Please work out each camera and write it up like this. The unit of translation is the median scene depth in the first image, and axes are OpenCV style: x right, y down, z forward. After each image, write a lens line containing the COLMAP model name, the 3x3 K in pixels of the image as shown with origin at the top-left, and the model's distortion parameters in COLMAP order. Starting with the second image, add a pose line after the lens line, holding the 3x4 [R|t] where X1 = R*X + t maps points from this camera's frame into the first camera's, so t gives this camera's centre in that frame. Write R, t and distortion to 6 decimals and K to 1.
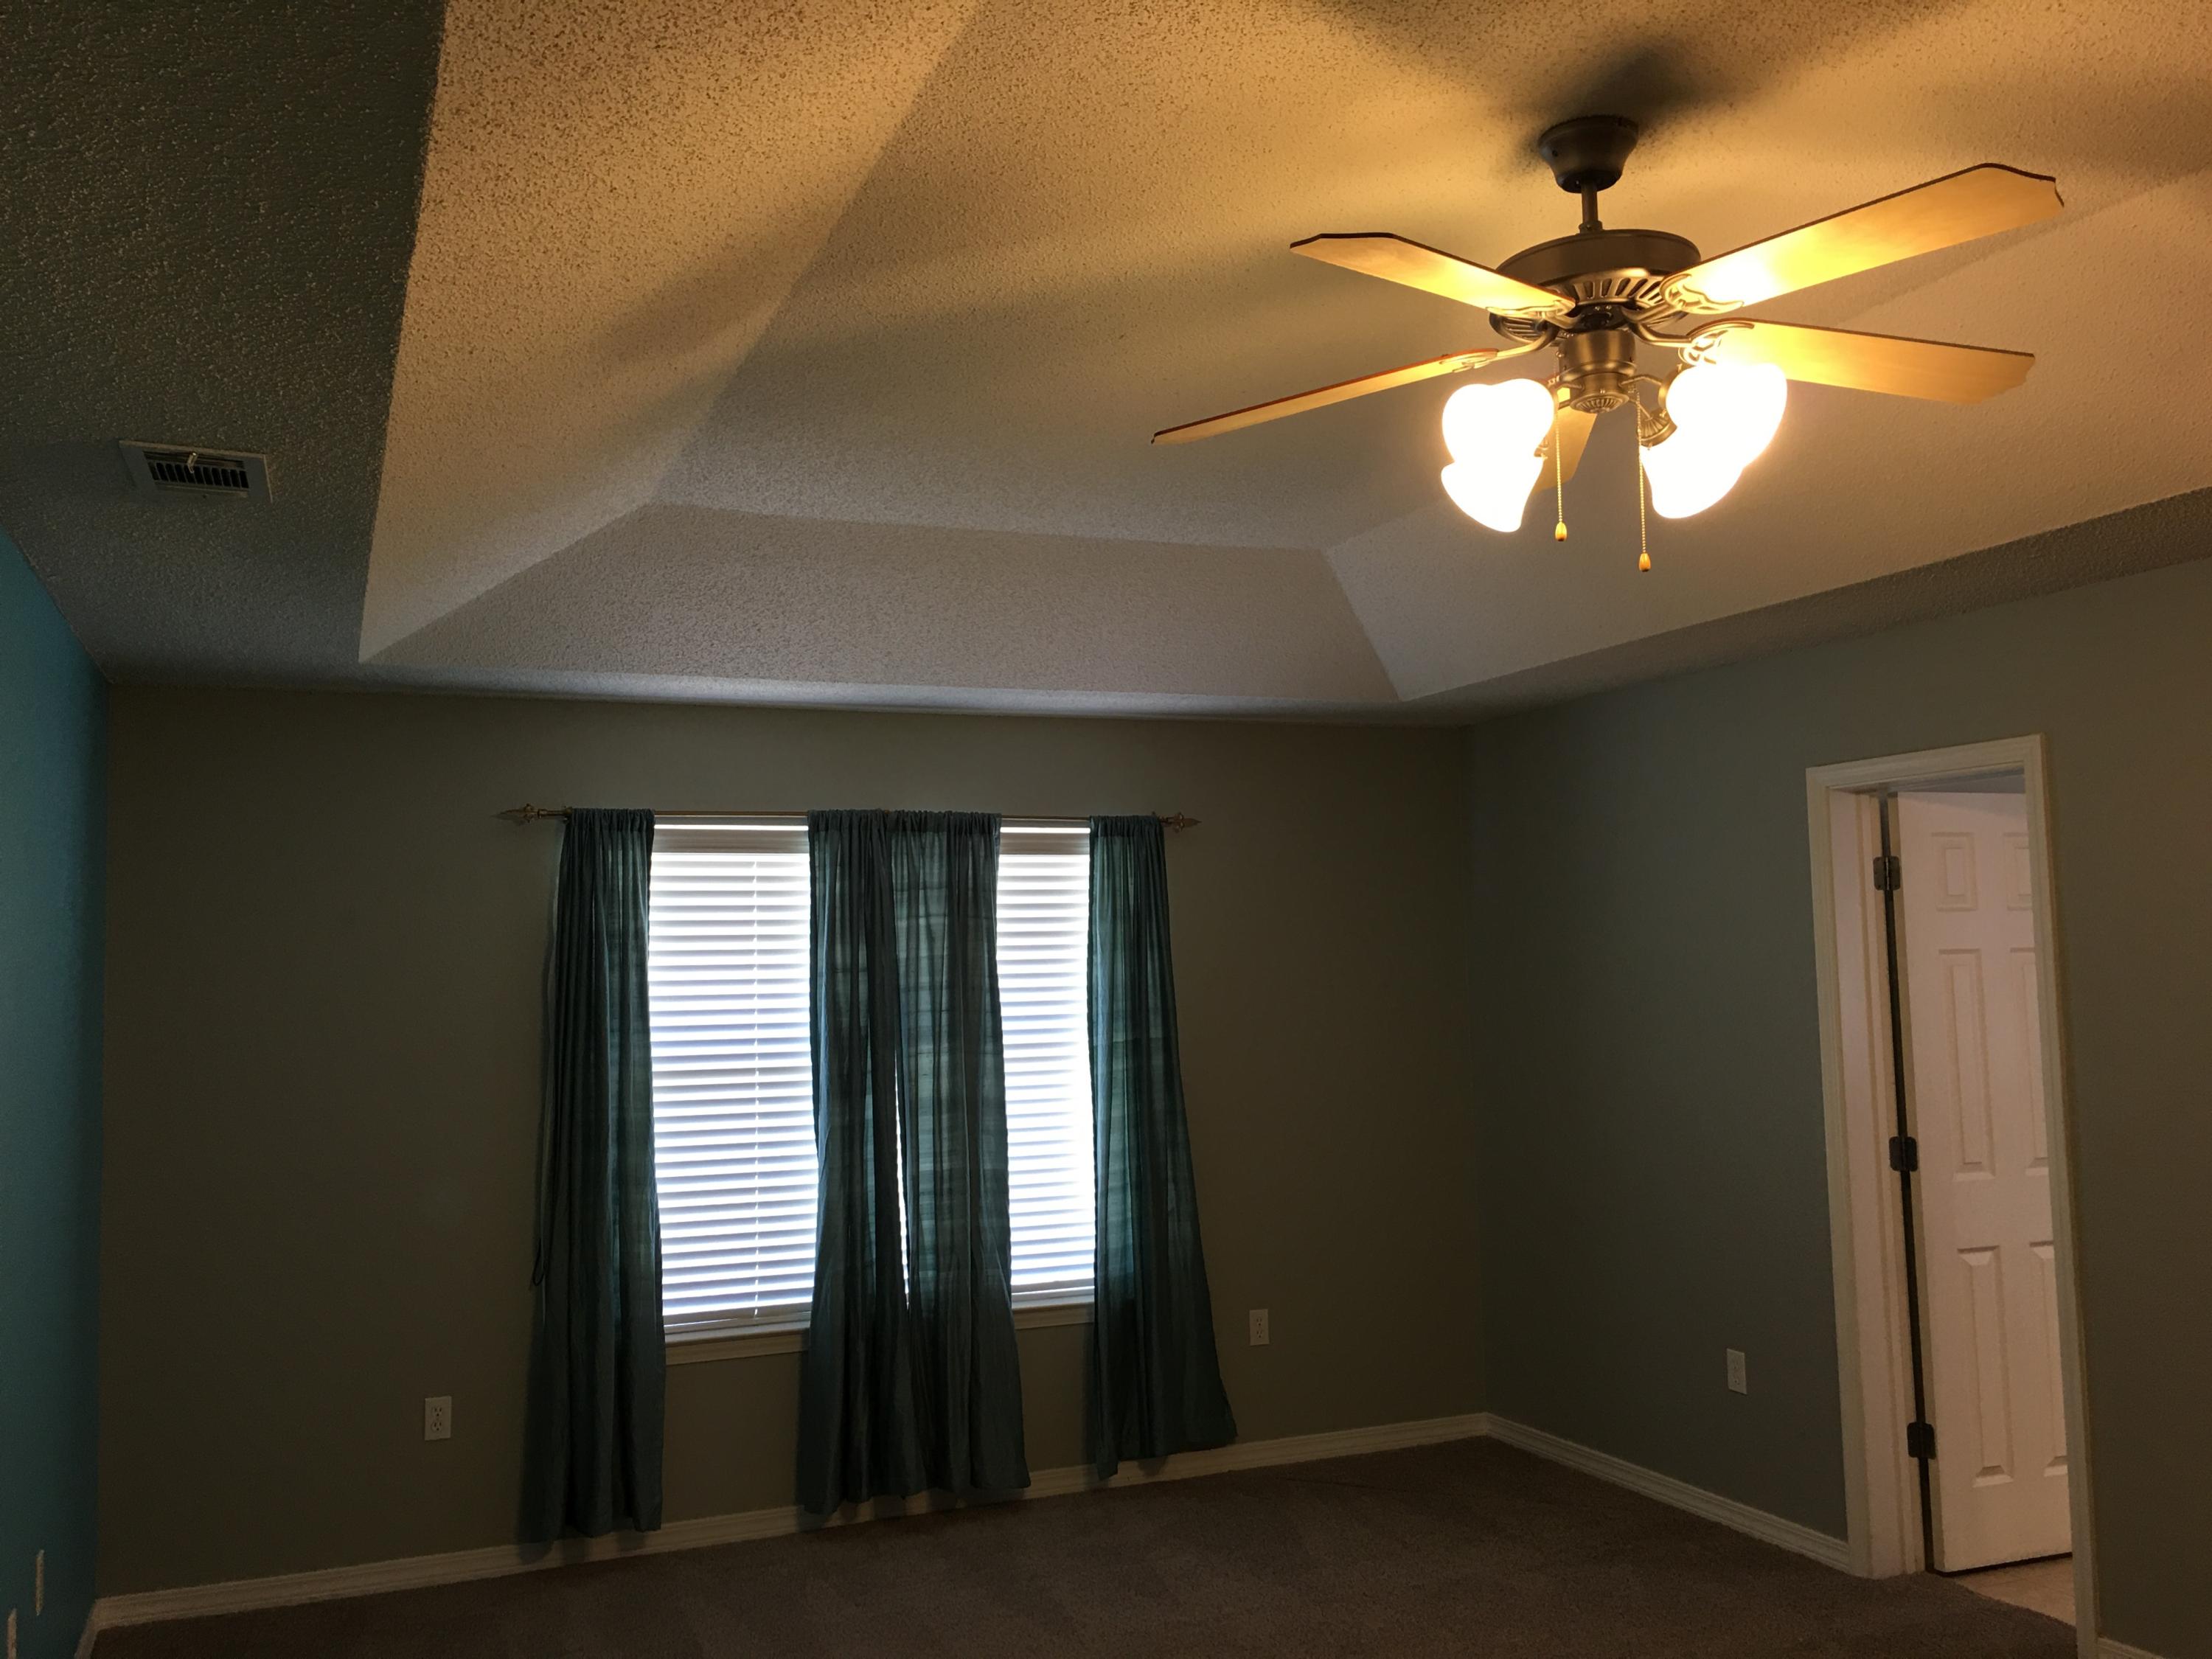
lens RADIAL K [[1877.8, 0, 1094.6], [0, 1877.8, 835.8], [0, 0, 1]] dist [0.077443, -0.101218]
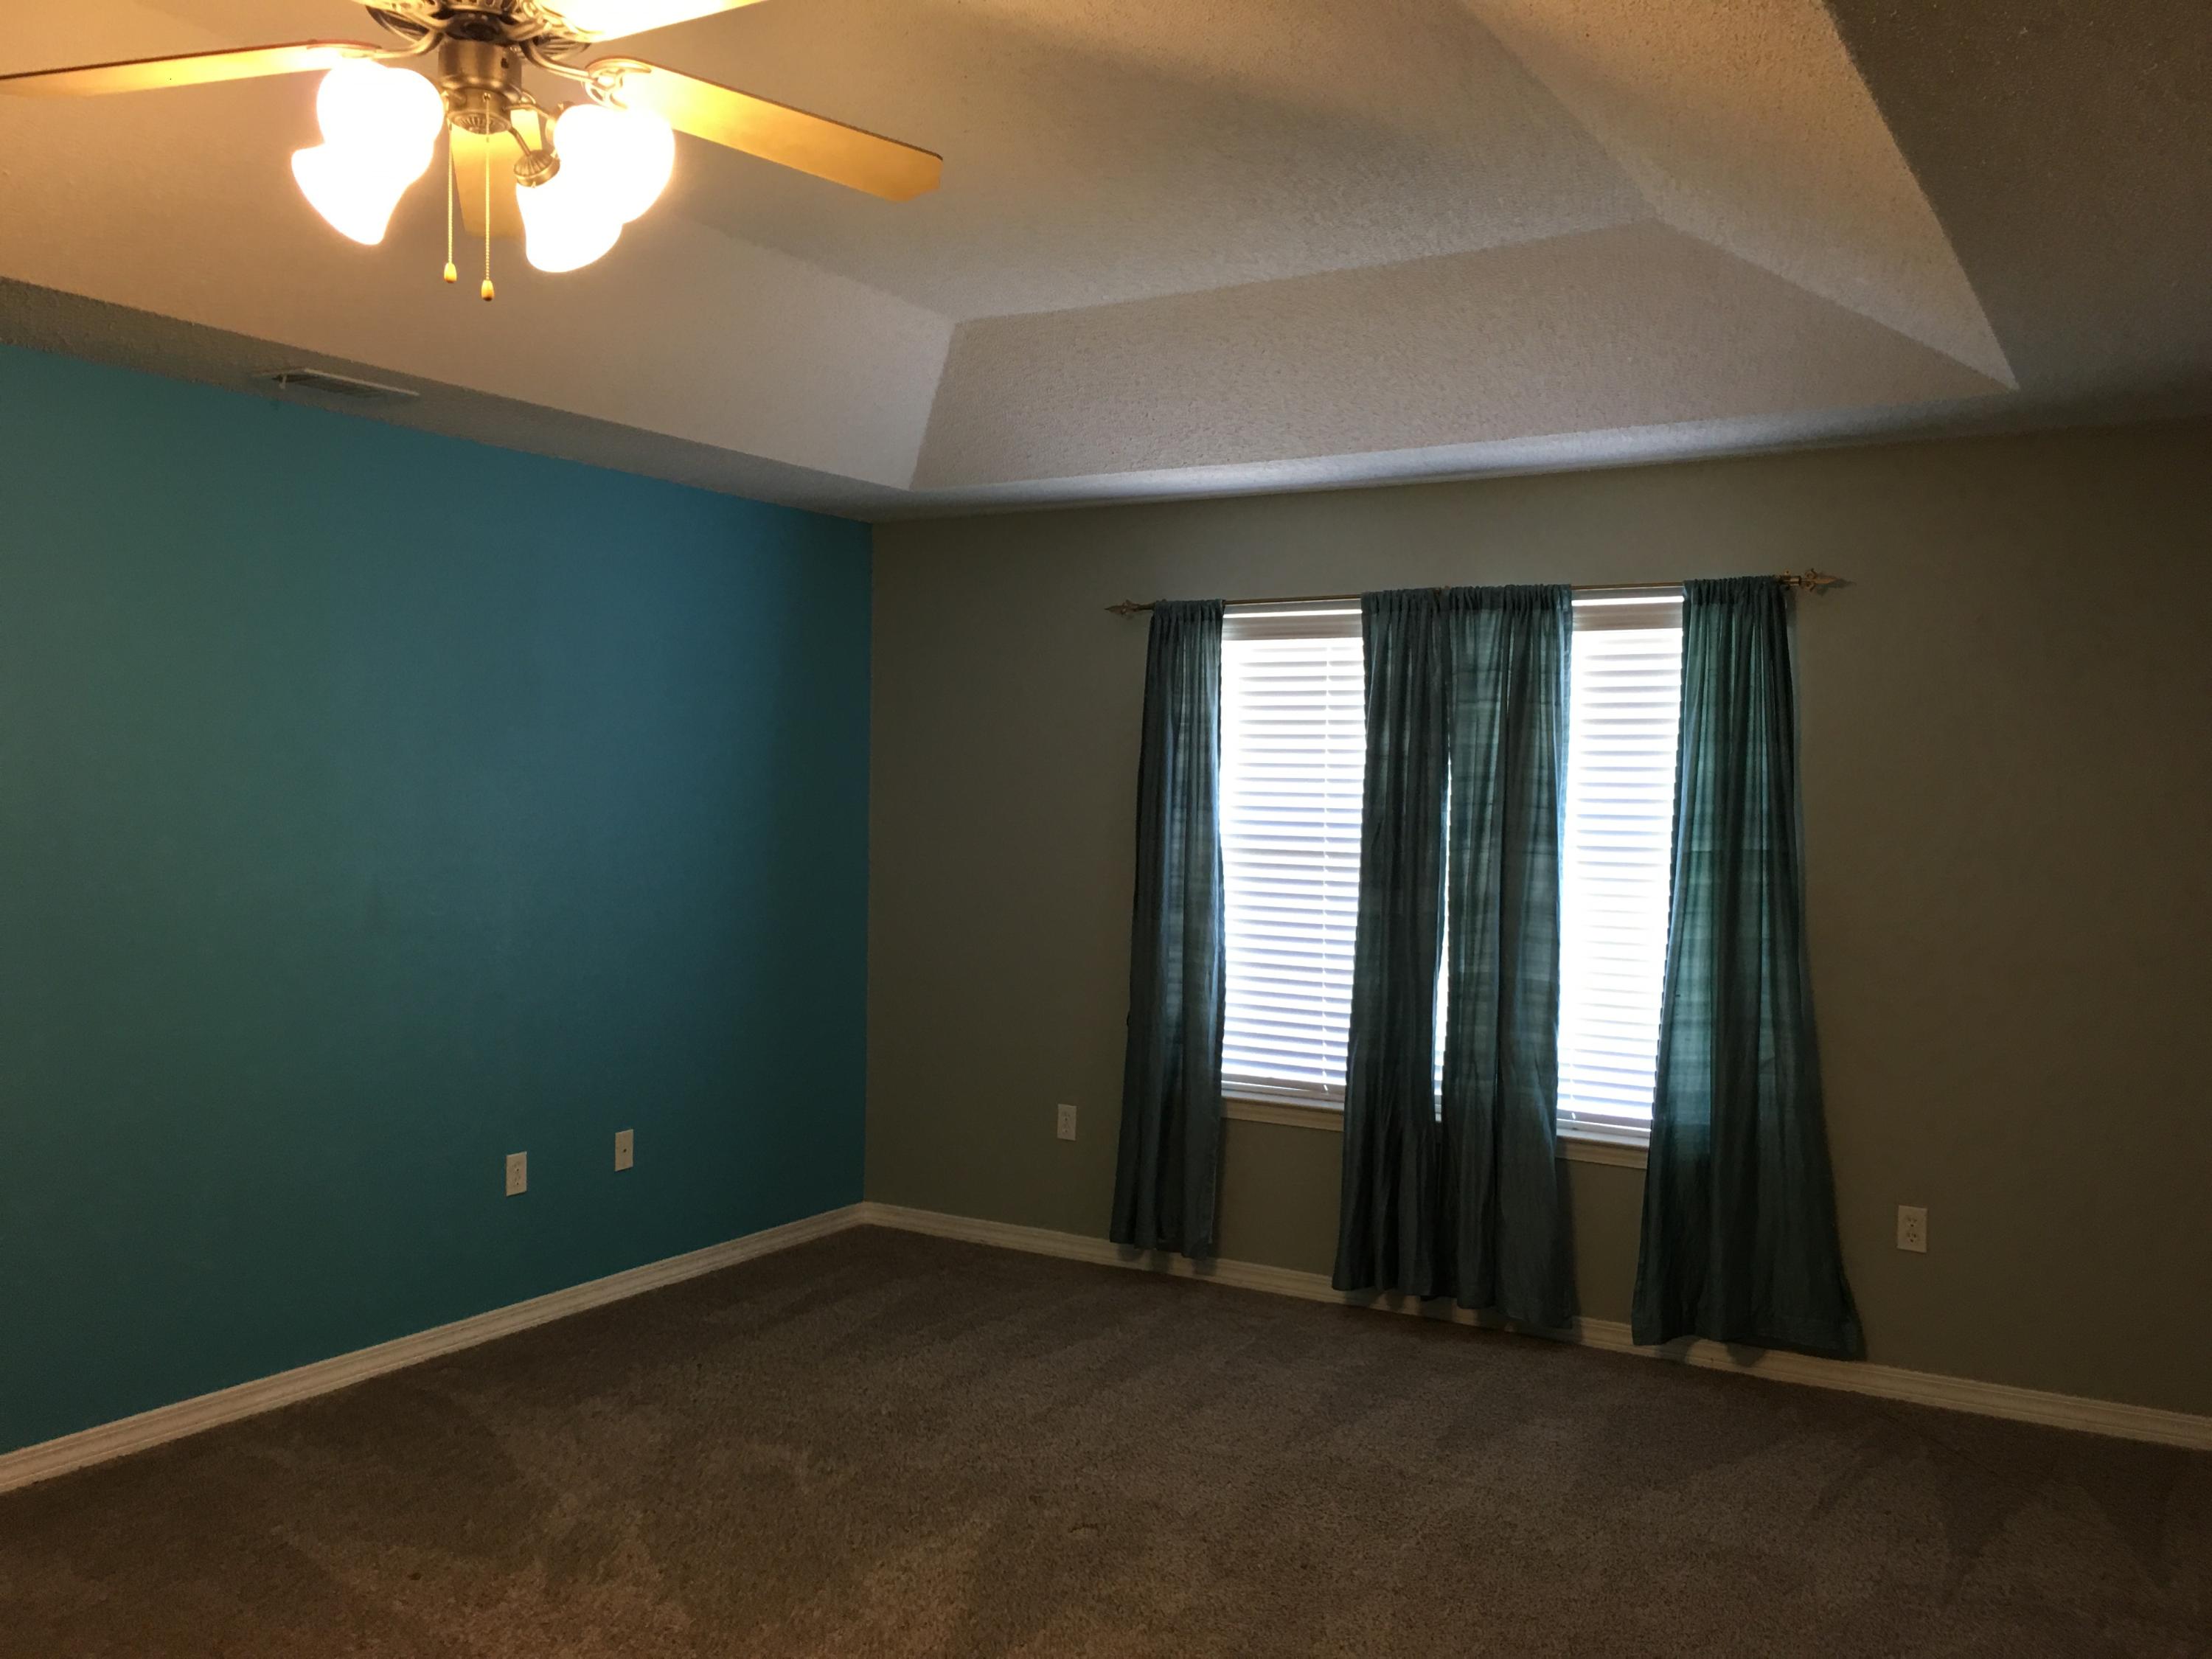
lens RADIAL K [[1877.8, 0, 1095.4], [0, 1877.8, 829.6], [0, 0, 1]] dist [0.077443, -0.101218]
pose [[0.600972, 0.052074, -0.797572, 0.543498], [0.025749, 0.996096, 0.084438, 0.022686], [0.798855, -0.071282, 0.597285, 0.295233]]
